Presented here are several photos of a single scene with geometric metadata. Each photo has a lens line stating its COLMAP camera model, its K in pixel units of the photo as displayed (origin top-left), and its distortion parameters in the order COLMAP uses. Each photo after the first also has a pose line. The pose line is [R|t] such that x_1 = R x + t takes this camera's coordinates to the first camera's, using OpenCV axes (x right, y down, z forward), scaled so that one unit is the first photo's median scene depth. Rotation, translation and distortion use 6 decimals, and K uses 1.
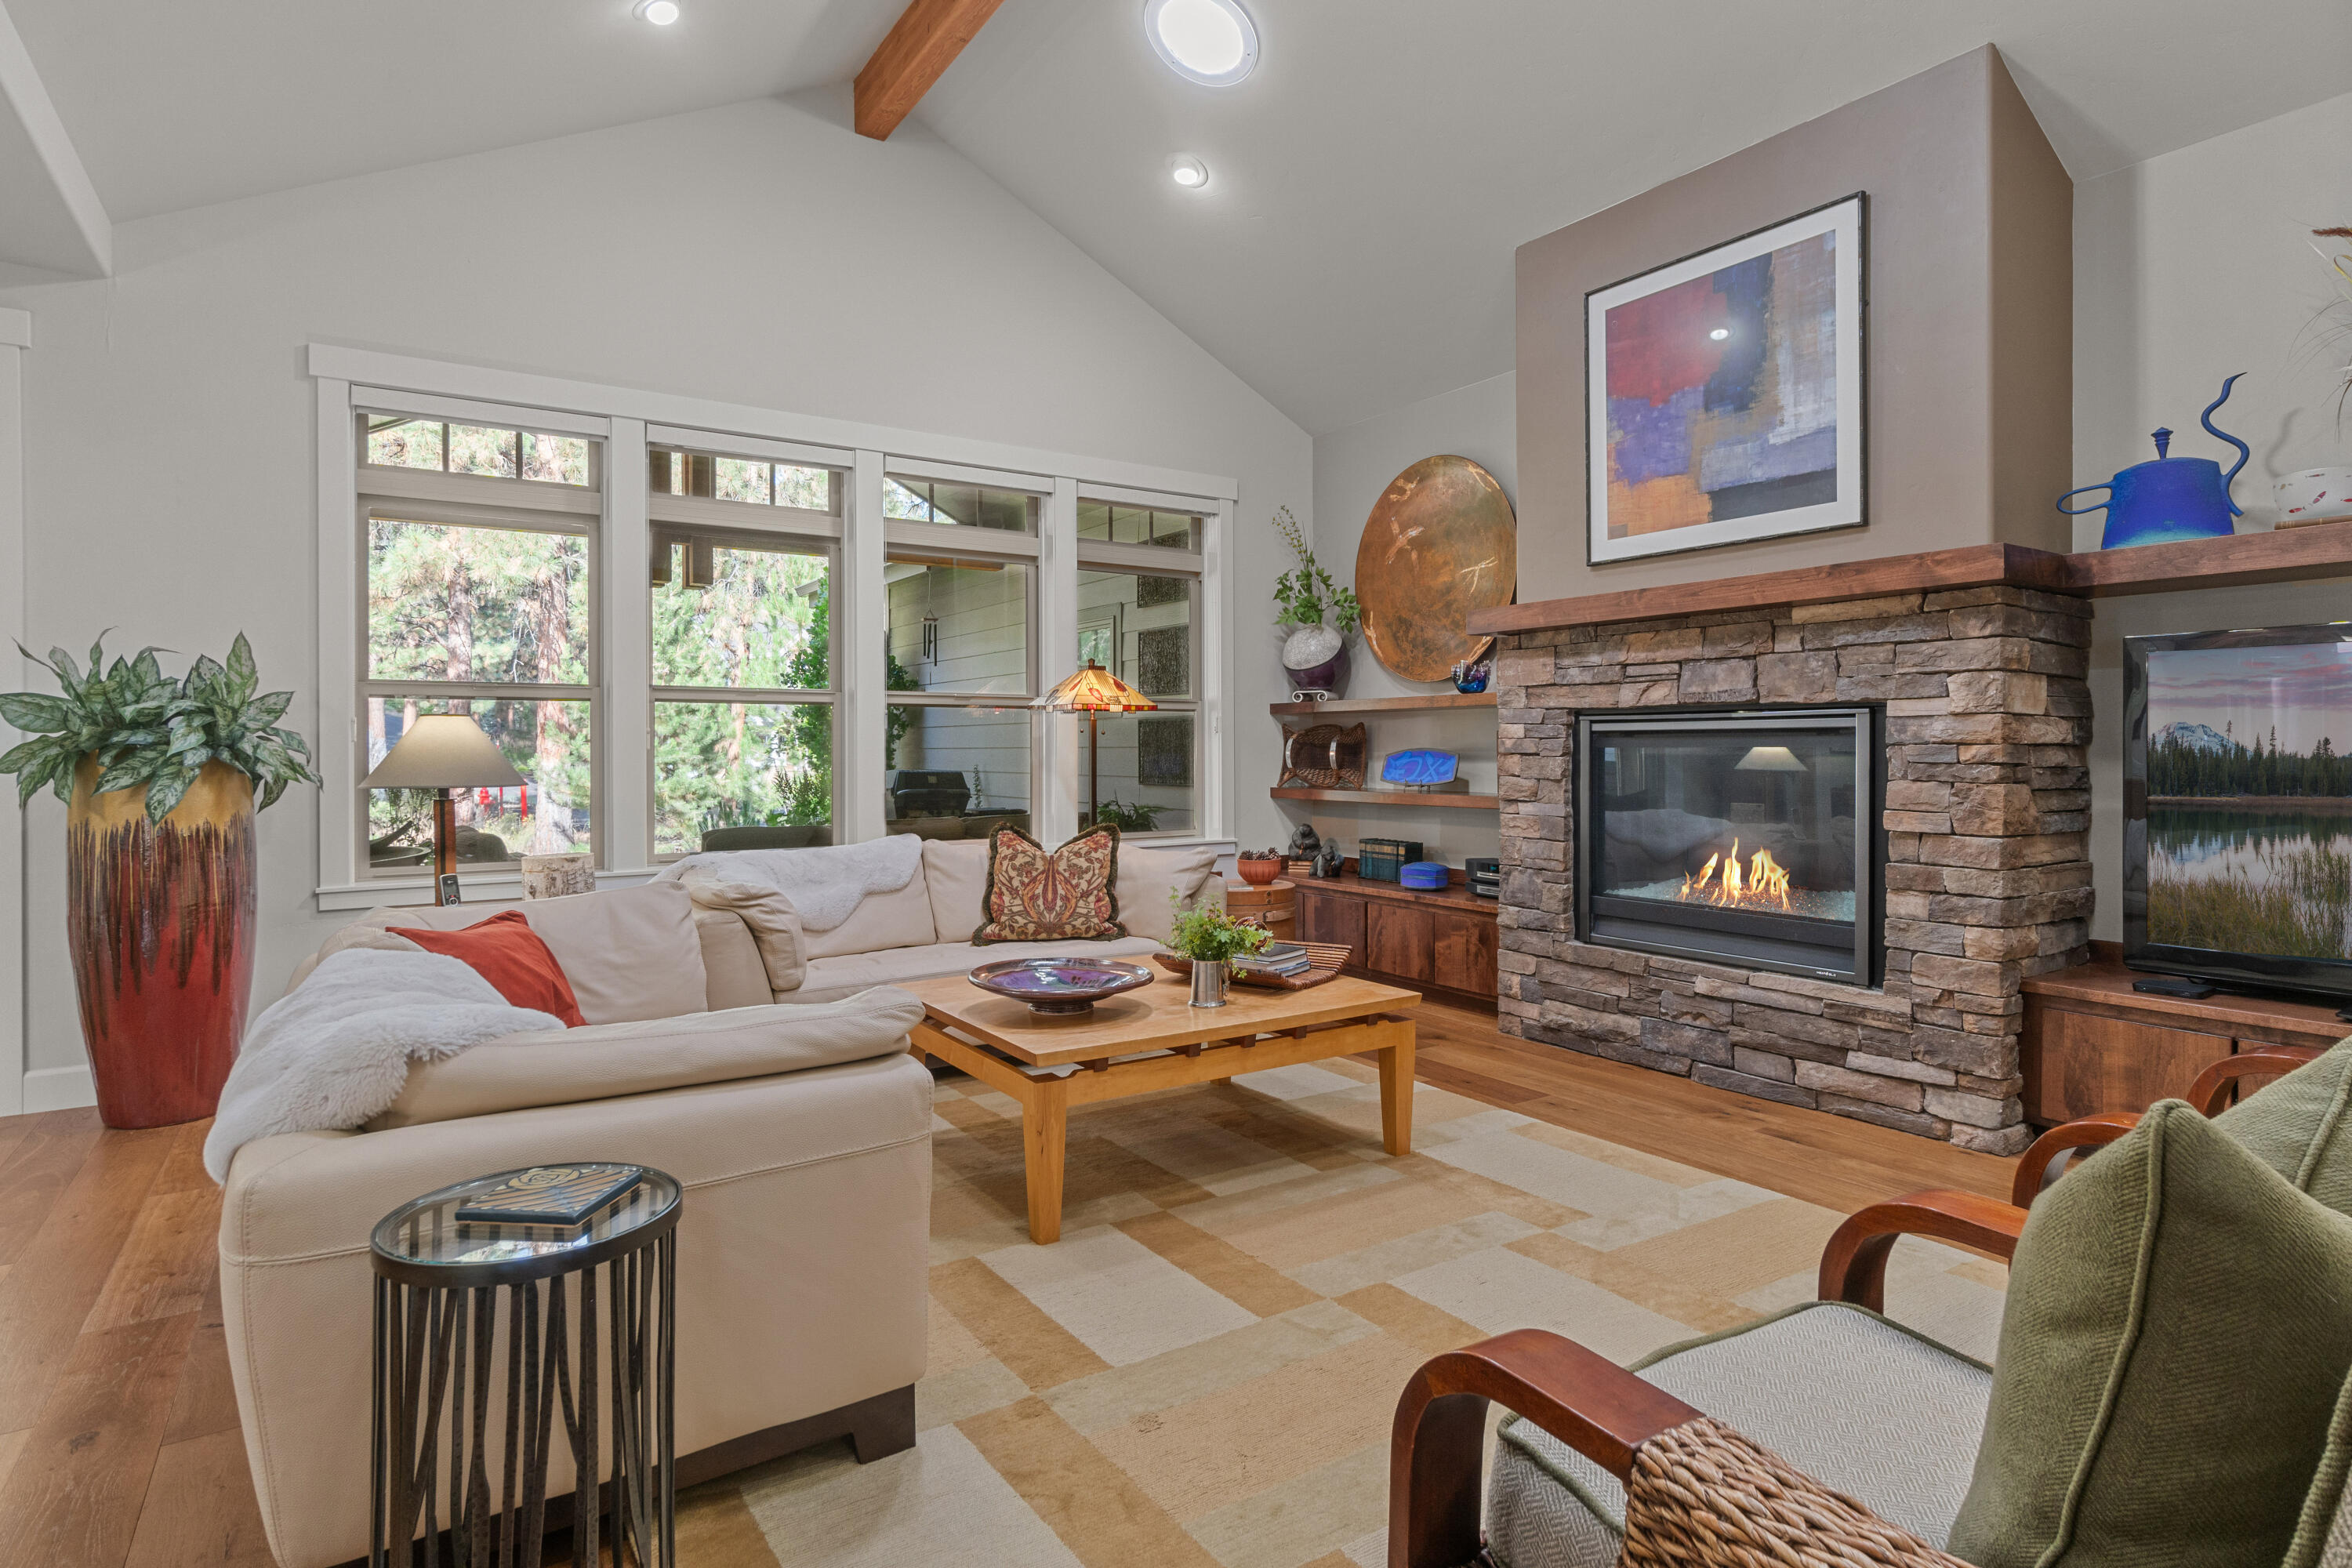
lens RADIAL K [[1212.9, 0, 1186.1], [0, 1212.9, 755.7], [0, 0, 1]] dist [-0.009091, 0.004704]
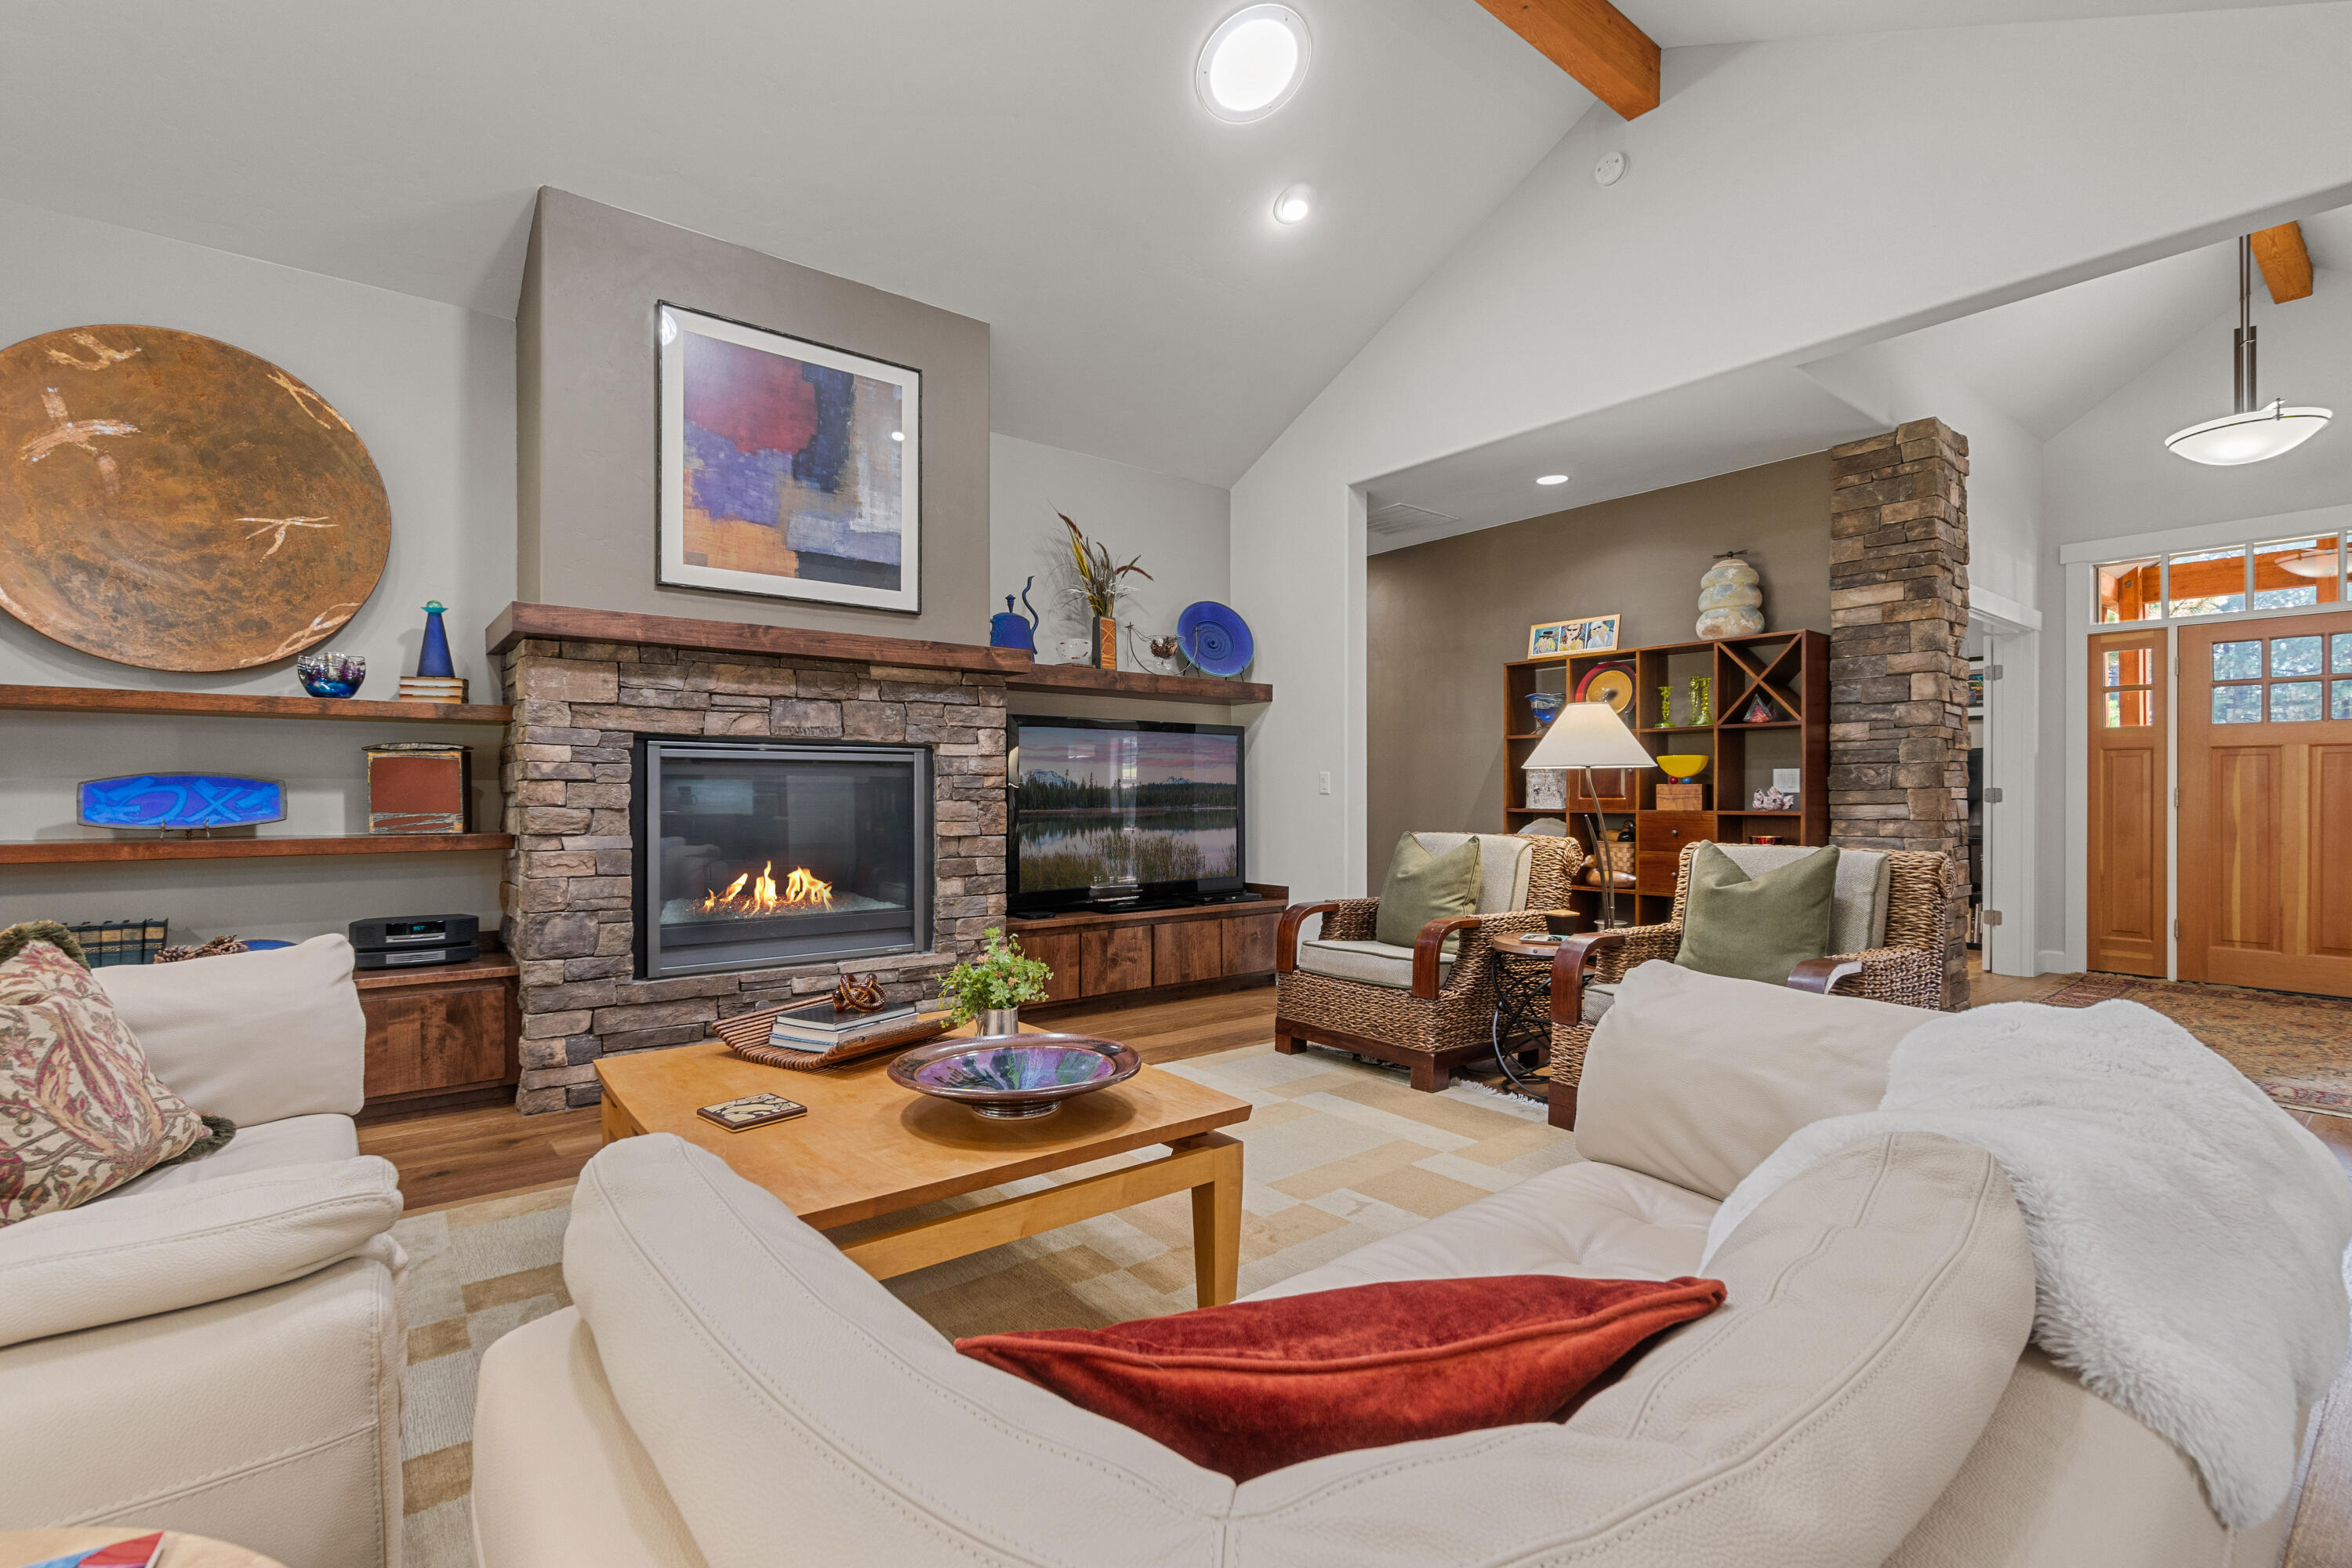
lens RADIAL K [[1052.1, 0, 1161.7], [0, 1052.1, 795.3], [0, 0, 1]] dist [-0.005207, -0.000185]
pose [[-0.072745, 0.000194, 0.997351, -0.577146], [0.005911, 0.999983, 0.000236, 0.013382], [-0.997333, 0.005912, -0.072745, 0.730919]]
